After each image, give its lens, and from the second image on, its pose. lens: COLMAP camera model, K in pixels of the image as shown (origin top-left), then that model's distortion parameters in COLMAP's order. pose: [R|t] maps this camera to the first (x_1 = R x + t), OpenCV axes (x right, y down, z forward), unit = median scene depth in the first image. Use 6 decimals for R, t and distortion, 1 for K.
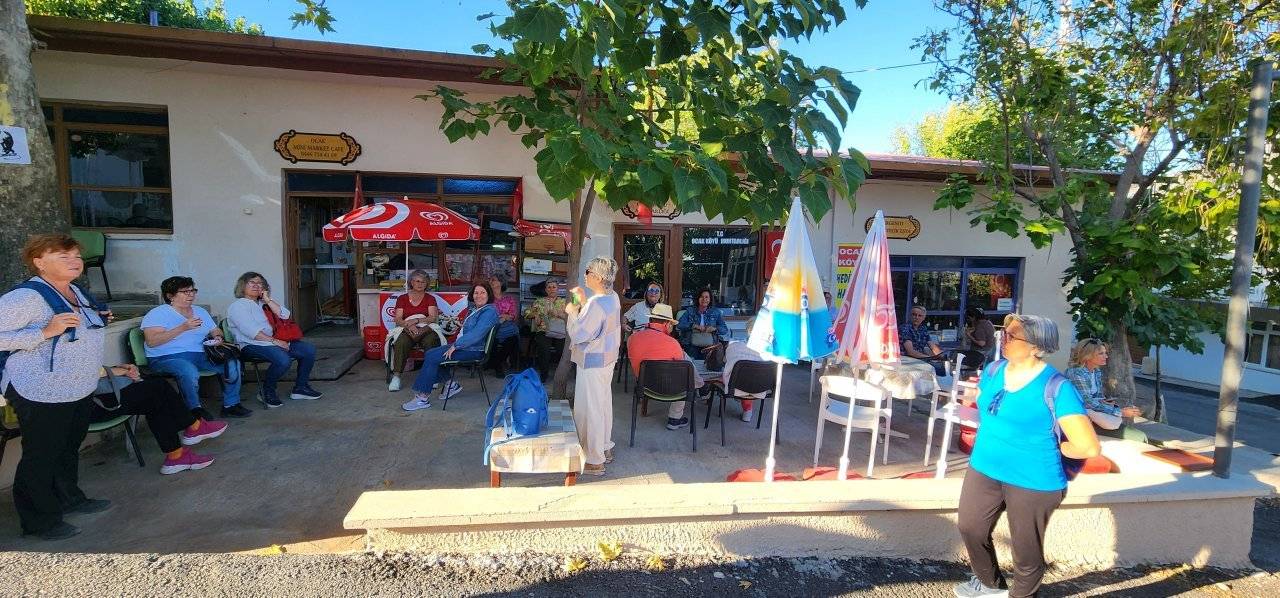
lens RADIAL K [[509.6, 0, 640.2], [0, 509.6, 294.3], [0, 0, 1]] dist [-0.013142, 0.000343]
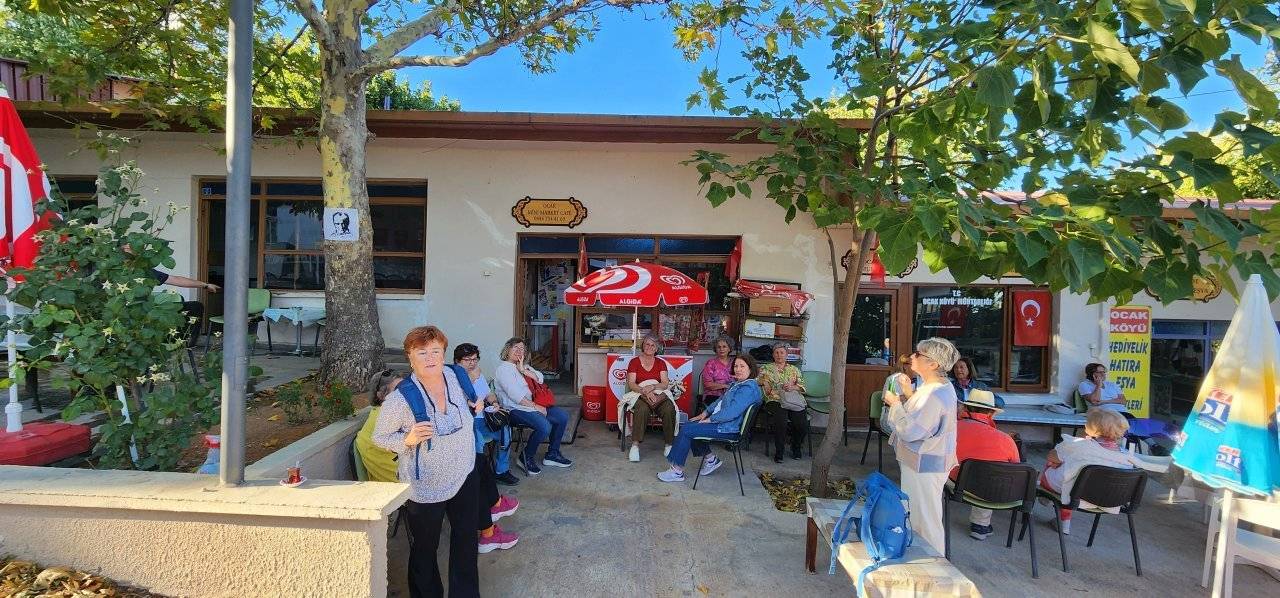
lens RADIAL K [[510.5, 0, 640.0], [0, 510.5, 299.0], [0, 0, 1]] dist [-0.021936, 0.000123]
pose [[0.974130, 0.006779, -0.225889, -0.245413], [-0.023767, 0.997080, -0.072571, -0.044375], [0.224737, 0.076062, 0.971446, 0.037468]]
